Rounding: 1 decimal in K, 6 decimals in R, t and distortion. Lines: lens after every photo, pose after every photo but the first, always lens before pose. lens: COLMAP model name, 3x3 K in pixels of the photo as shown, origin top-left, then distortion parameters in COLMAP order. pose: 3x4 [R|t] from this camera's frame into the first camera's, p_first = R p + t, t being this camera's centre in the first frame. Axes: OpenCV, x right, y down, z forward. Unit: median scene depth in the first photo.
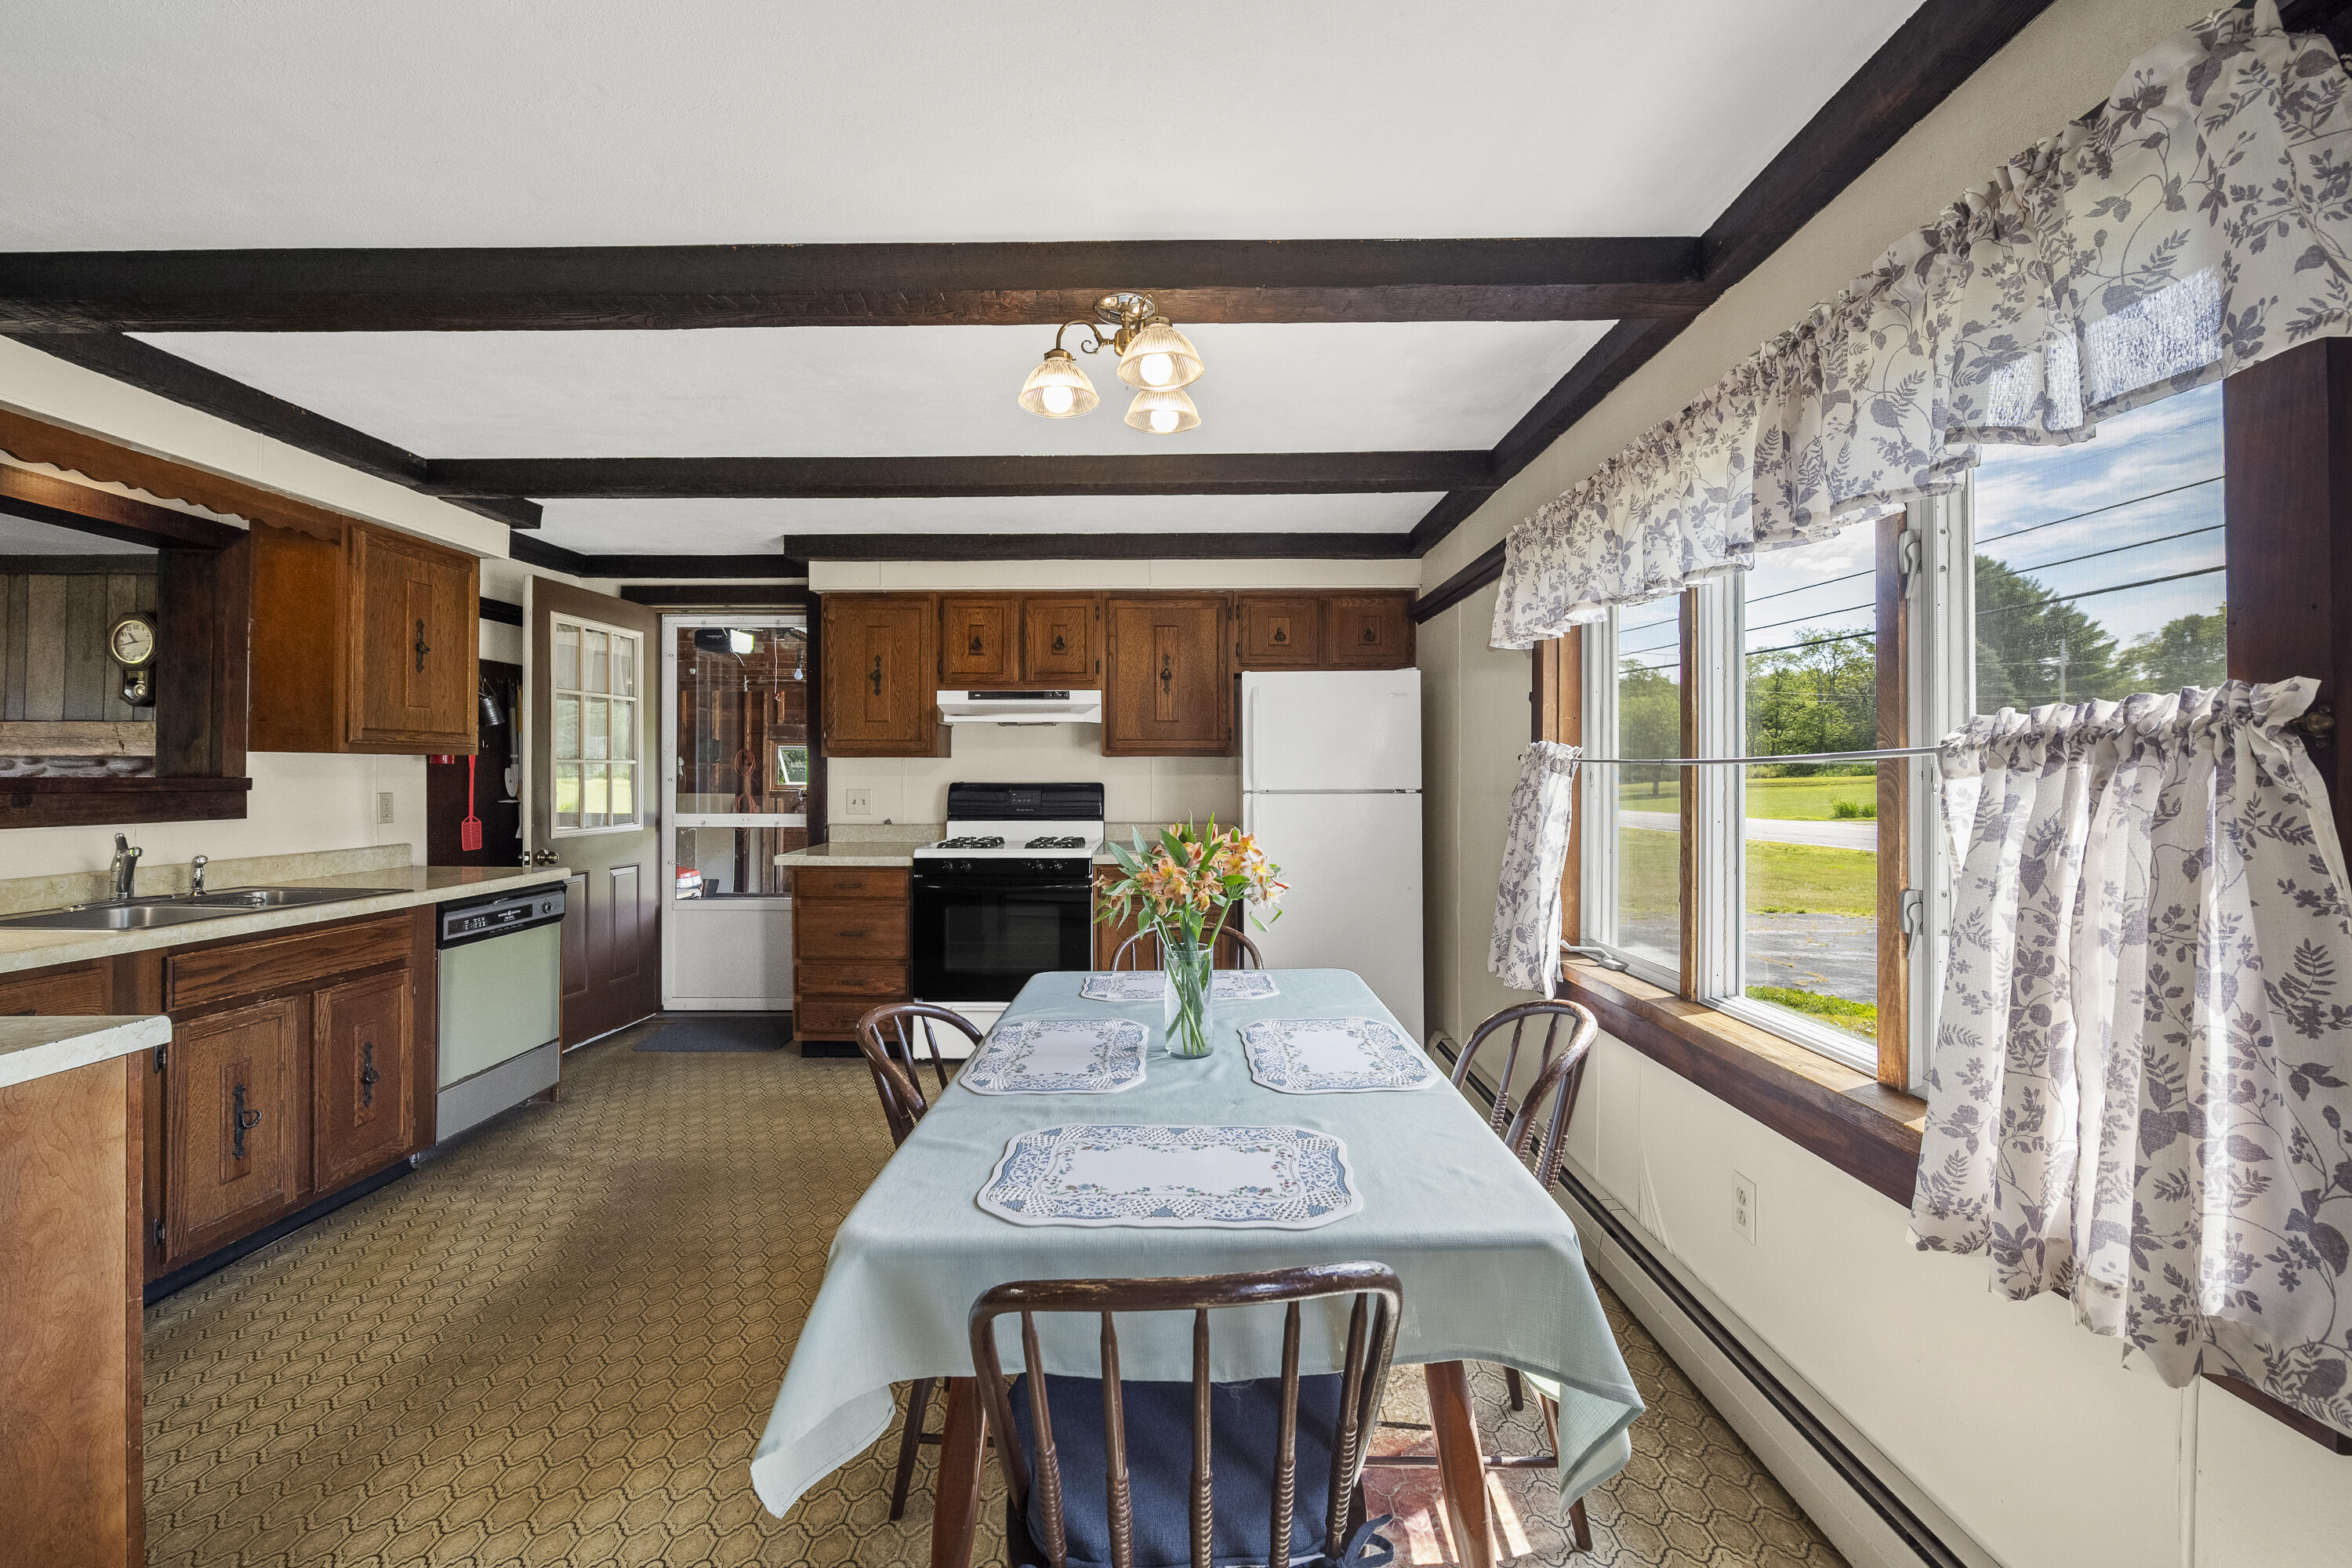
lens RADIAL K [[947.5, 0, 1167.8], [0, 947.5, 761.0], [0, 0, 1]] dist [-0.009614, -0.001246]
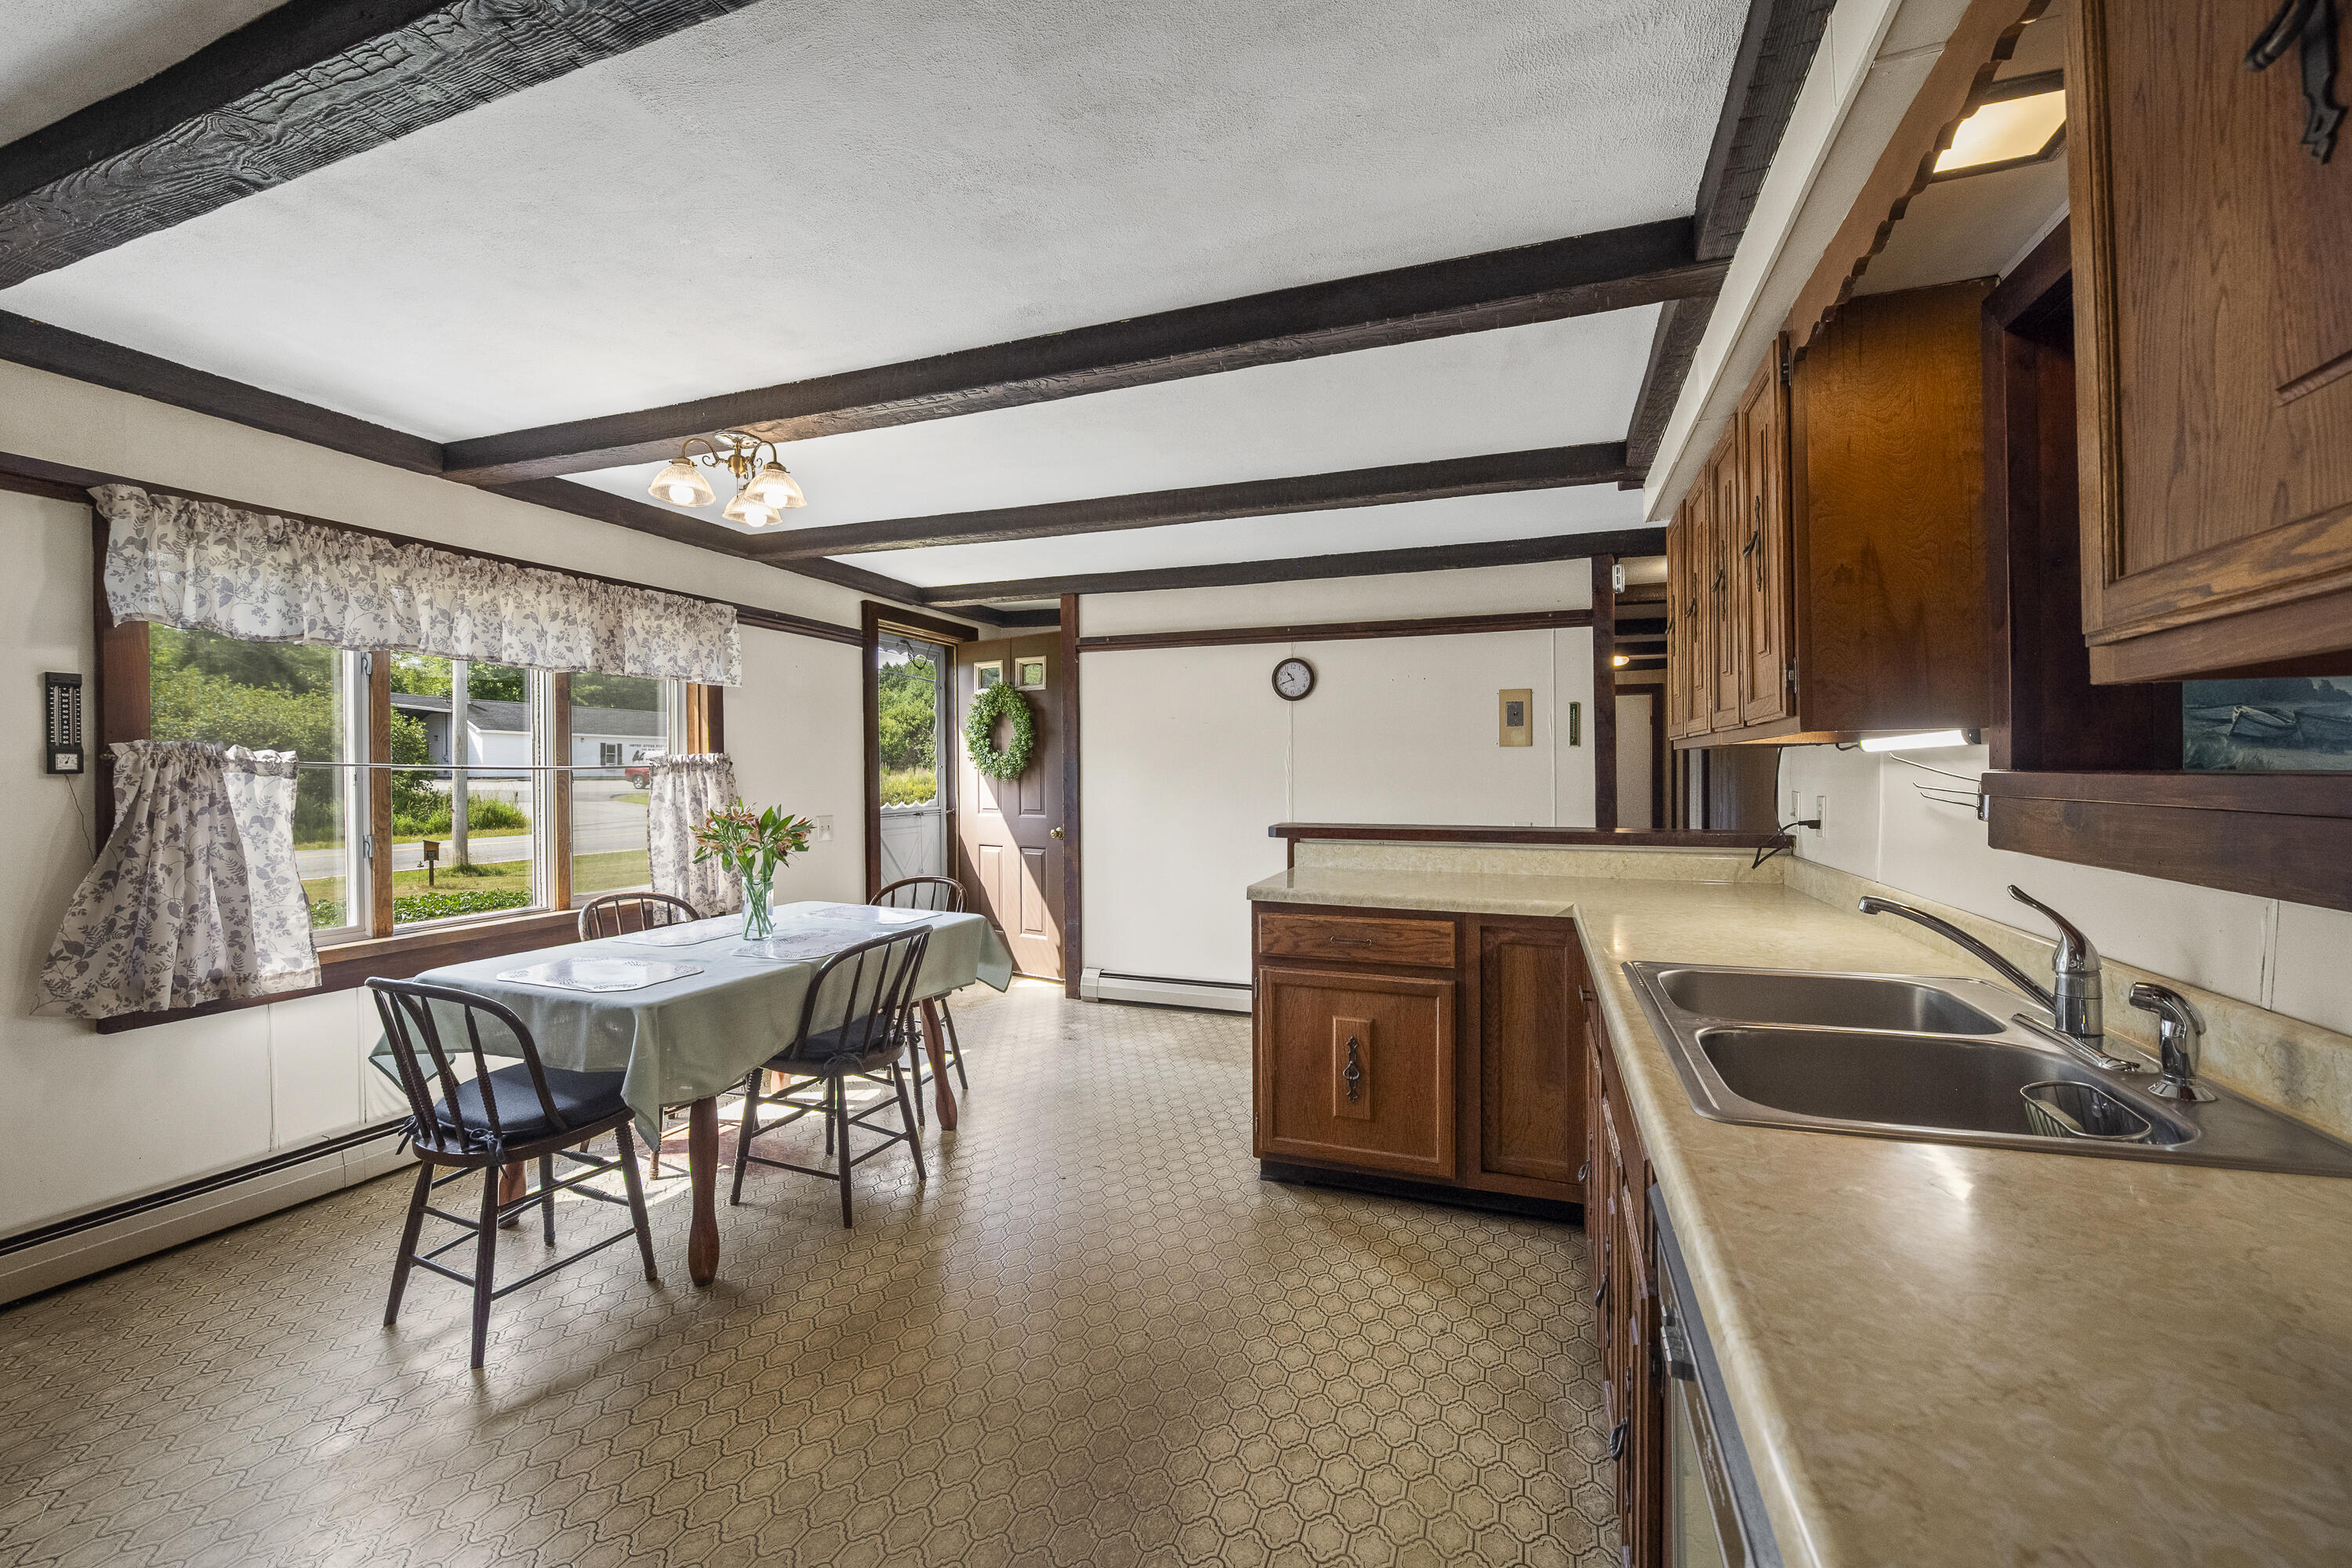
lens RADIAL K [[947.5, 0, 1166.8], [0, 947.5, 776.5], [0, 0, 1]] dist [-0.009614, -0.001246]
pose [[-0.938776, 0.003474, 0.344510, -0.715258], [0.000317, 0.999957, -0.009221, 0.019600], [-0.344528, -0.008547, -0.938737, 1.340265]]
